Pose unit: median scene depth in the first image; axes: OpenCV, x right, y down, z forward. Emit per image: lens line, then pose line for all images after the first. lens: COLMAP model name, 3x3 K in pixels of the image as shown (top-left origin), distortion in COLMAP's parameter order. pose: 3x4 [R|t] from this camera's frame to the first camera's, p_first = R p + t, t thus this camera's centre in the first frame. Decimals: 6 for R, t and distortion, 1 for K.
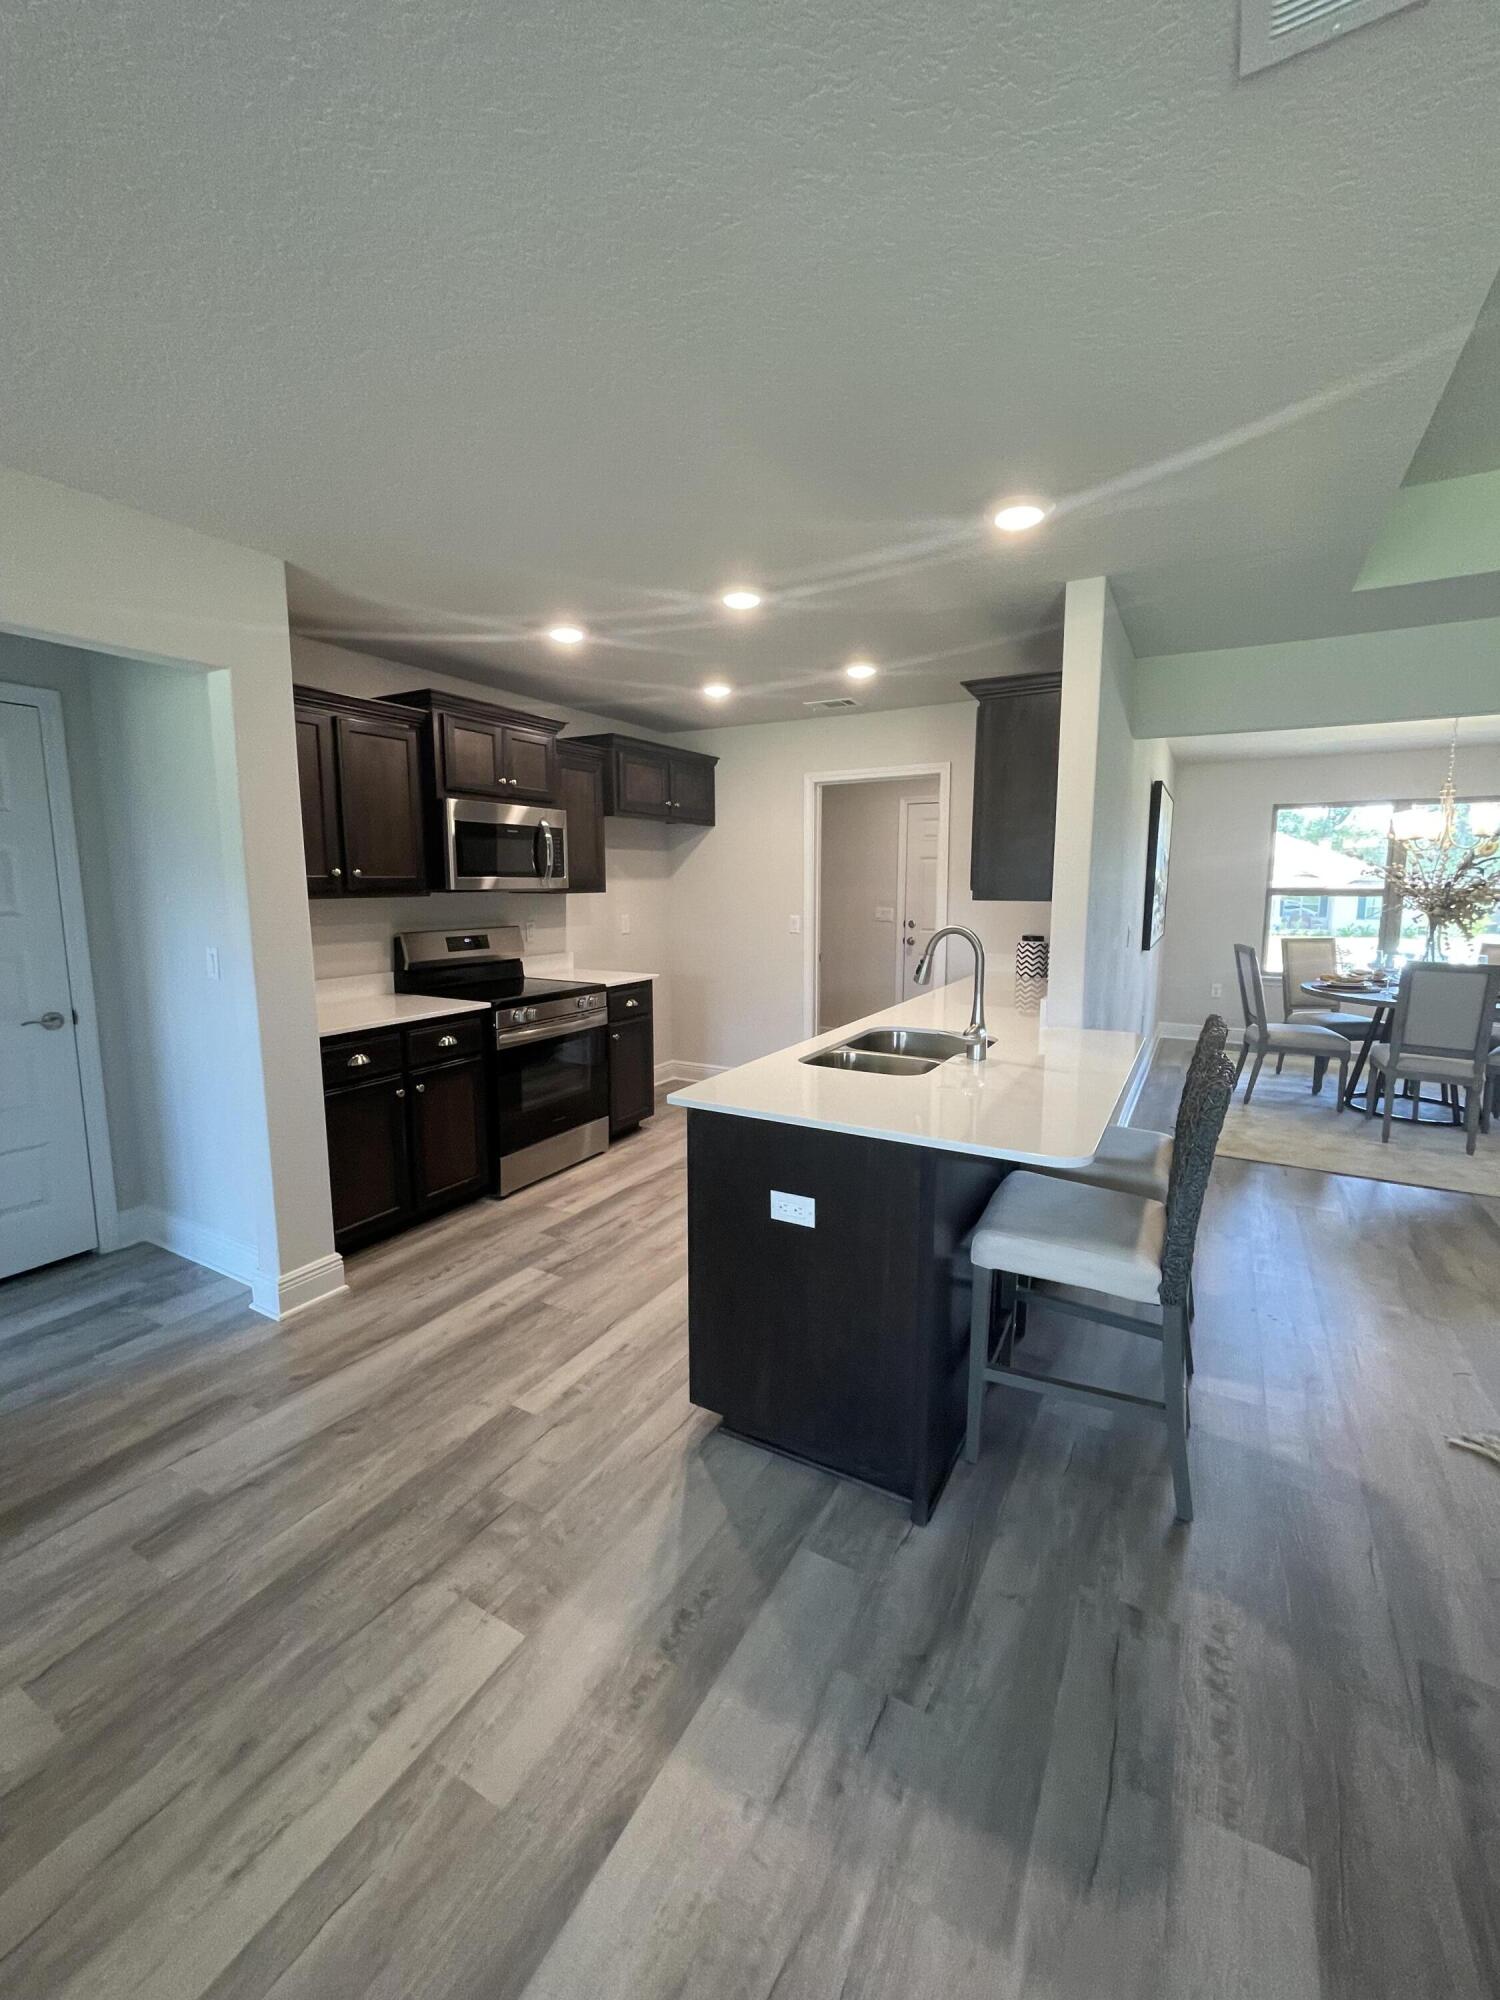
lens RADIAL K [[820.1, 0, 745.2], [0, 820.1, 994.3], [0, 0, 1]] dist [-0.001334, -0.000736]
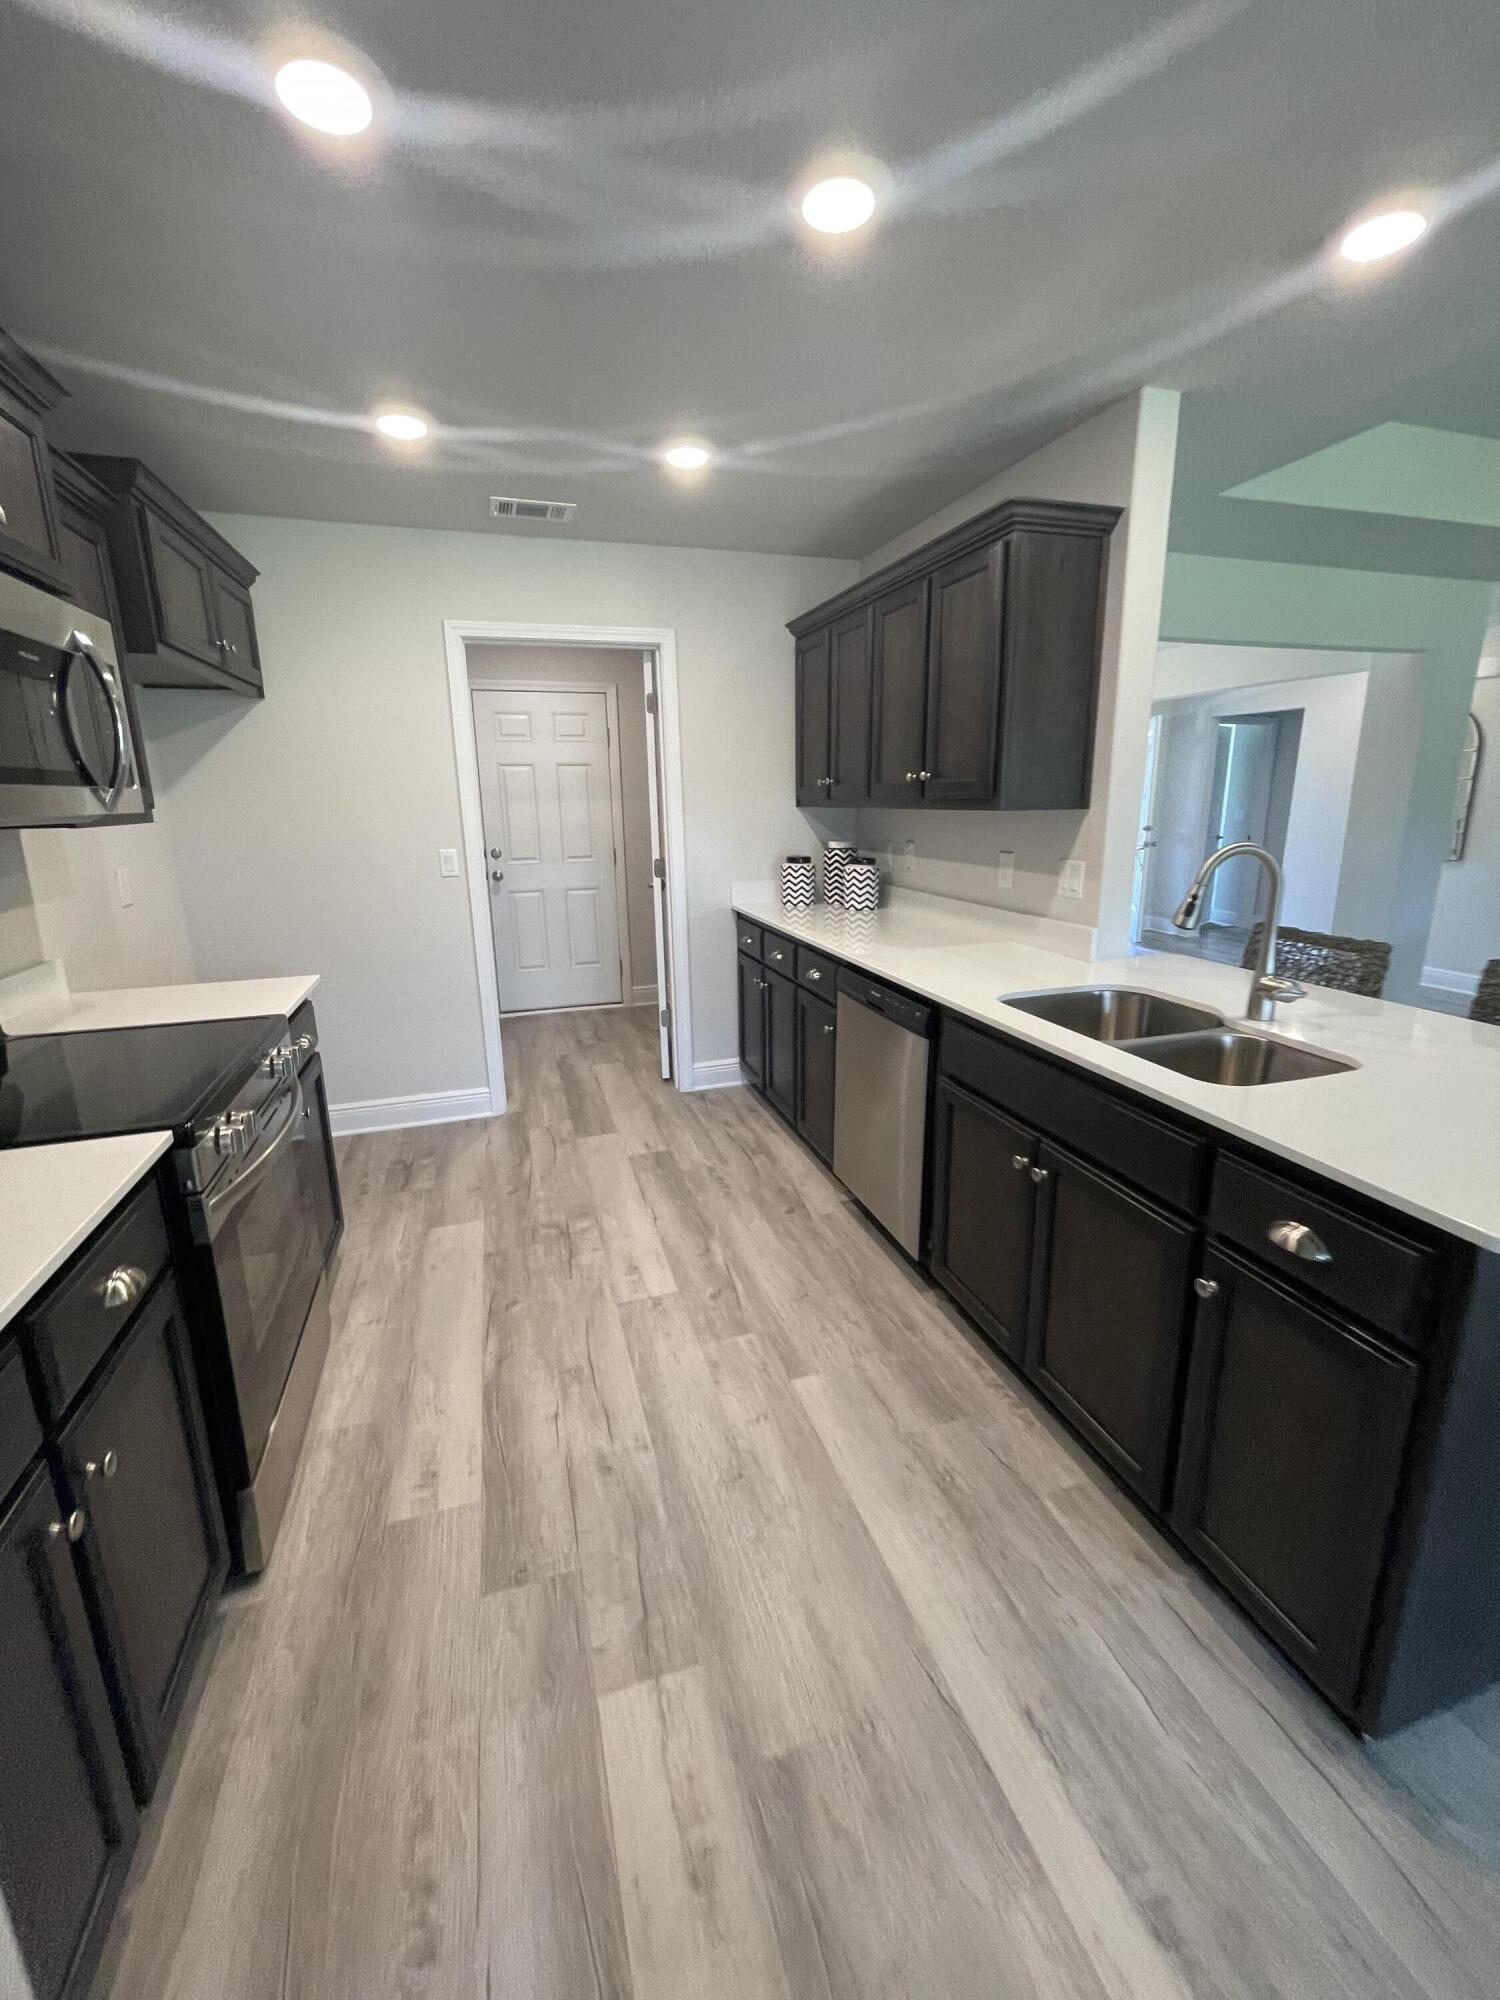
lens RADIAL K [[820.1, 0, 763.7], [0, 820.1, 995.2], [0, 0, 1]] dist [-0.001334, -0.000736]
pose [[0.672344, -0.182571, 0.717371, -0.400528], [0.114392, 0.983092, 0.142984, -0.073383], [-0.731347, -0.014073, 0.681861, 0.582928]]
